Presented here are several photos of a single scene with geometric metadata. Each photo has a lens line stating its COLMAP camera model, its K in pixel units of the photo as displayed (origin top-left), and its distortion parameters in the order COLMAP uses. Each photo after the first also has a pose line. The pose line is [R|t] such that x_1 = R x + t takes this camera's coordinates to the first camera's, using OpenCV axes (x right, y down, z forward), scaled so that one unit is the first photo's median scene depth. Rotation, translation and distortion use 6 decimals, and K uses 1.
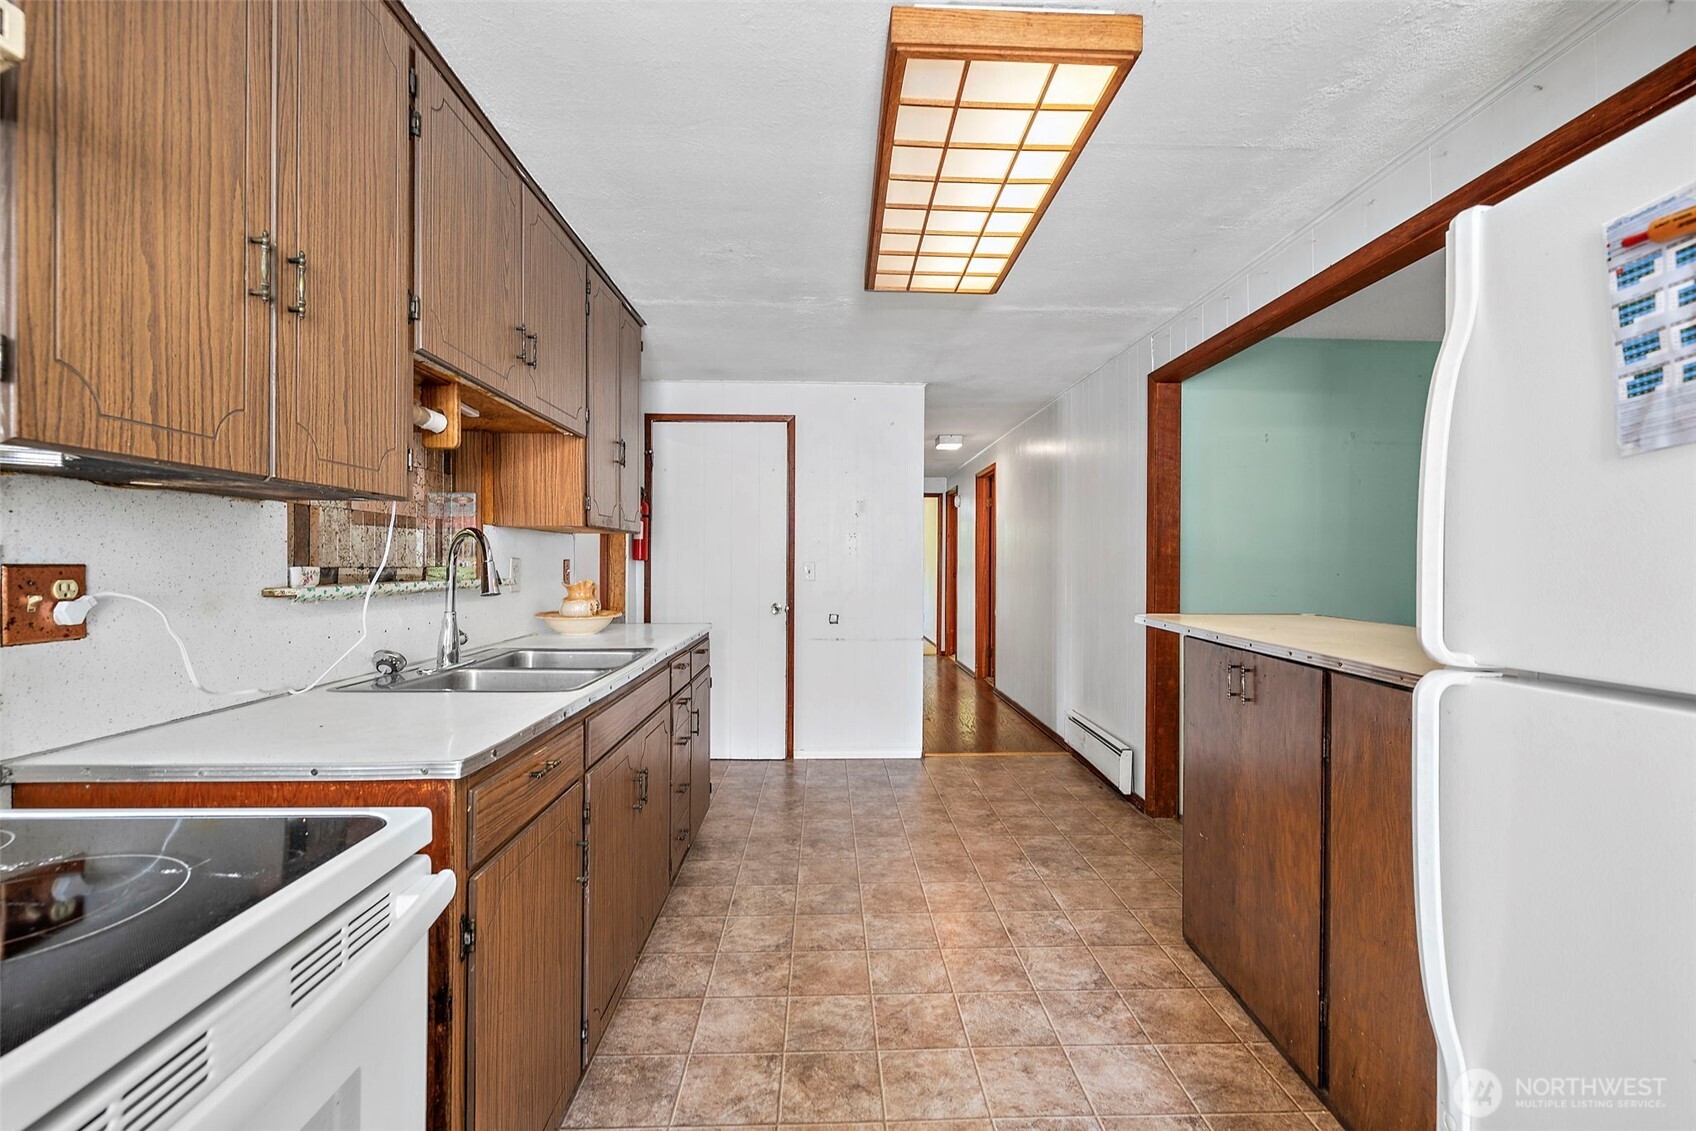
lens RADIAL K [[726.6, 0, 850.5], [0, 726.6, 562.4], [0, 0, 1]] dist [0.000998, 0.000717]
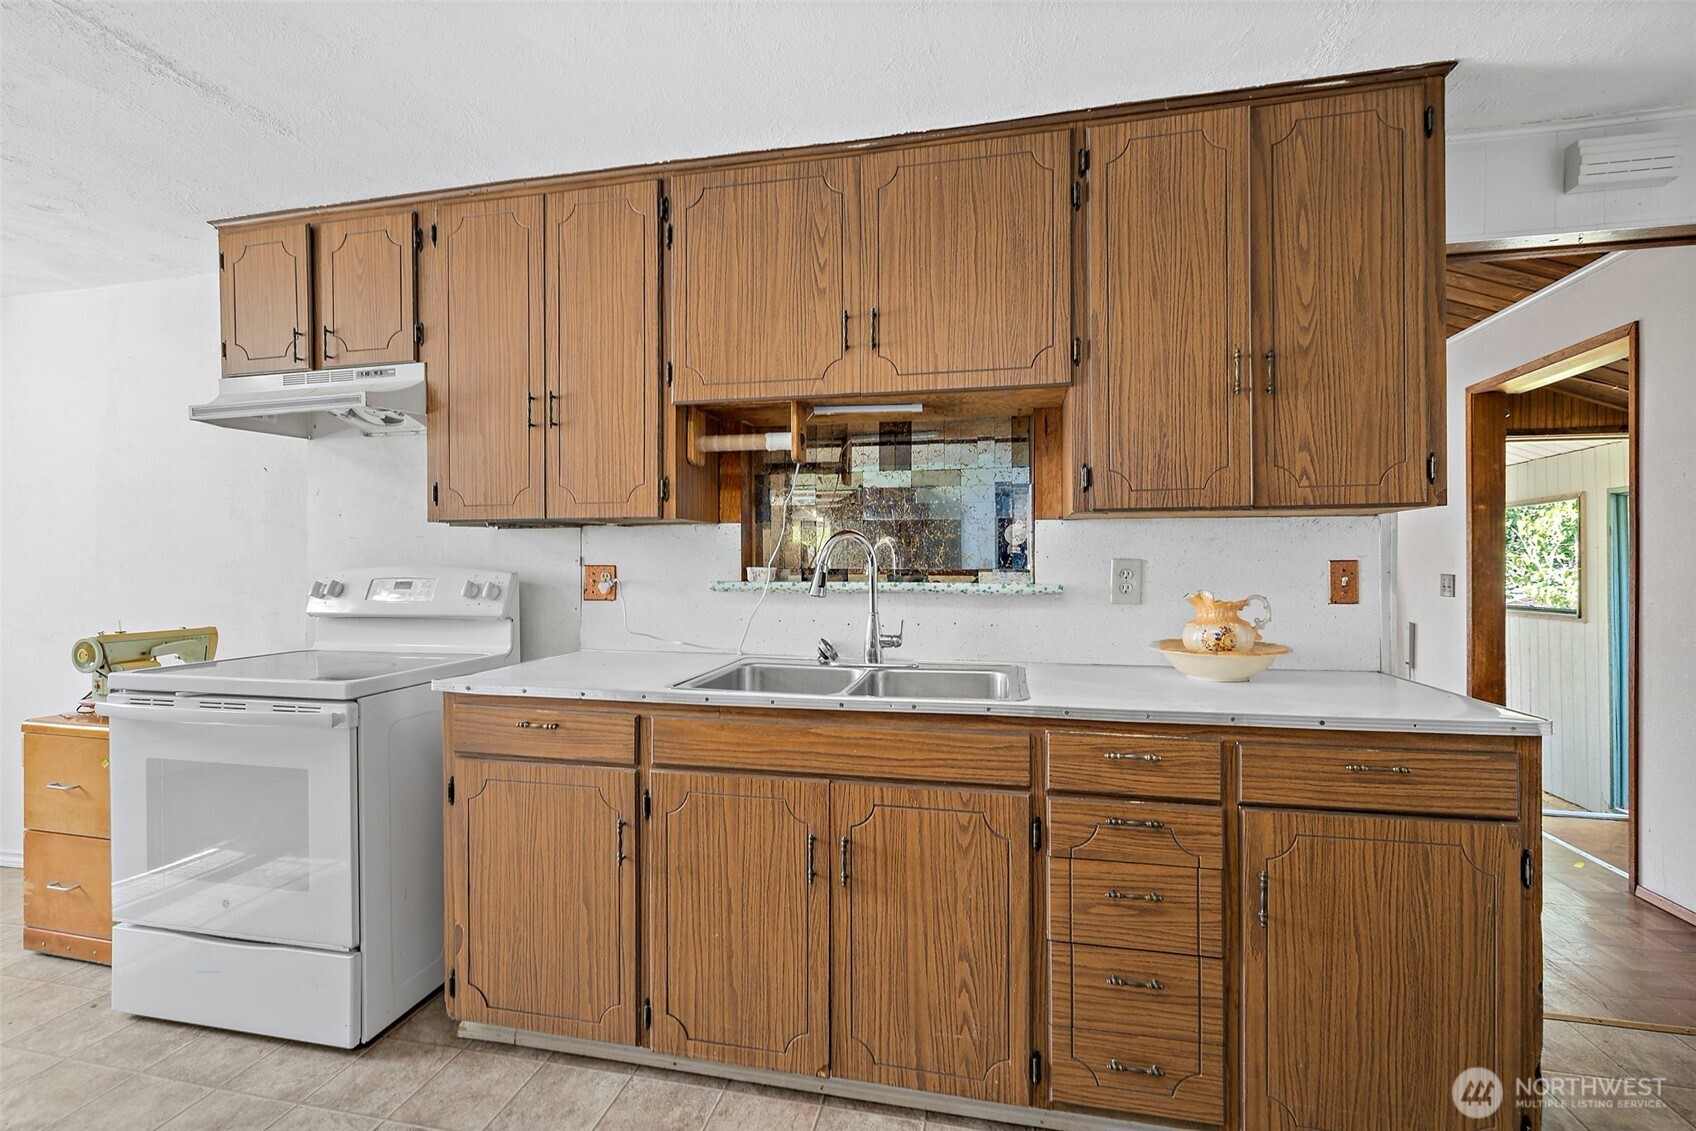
lens RADIAL K [[726.6, 0, 848.9], [0, 726.6, 565.1], [0, 0, 1]] dist [0.000998, 0.000717]
pose [[-0.242557, -0.001210, -0.970136, 0.680468], [-0.002040, 0.999998, -0.000737, 0.002098], [0.970135, 0.001800, -0.242559, 1.813636]]
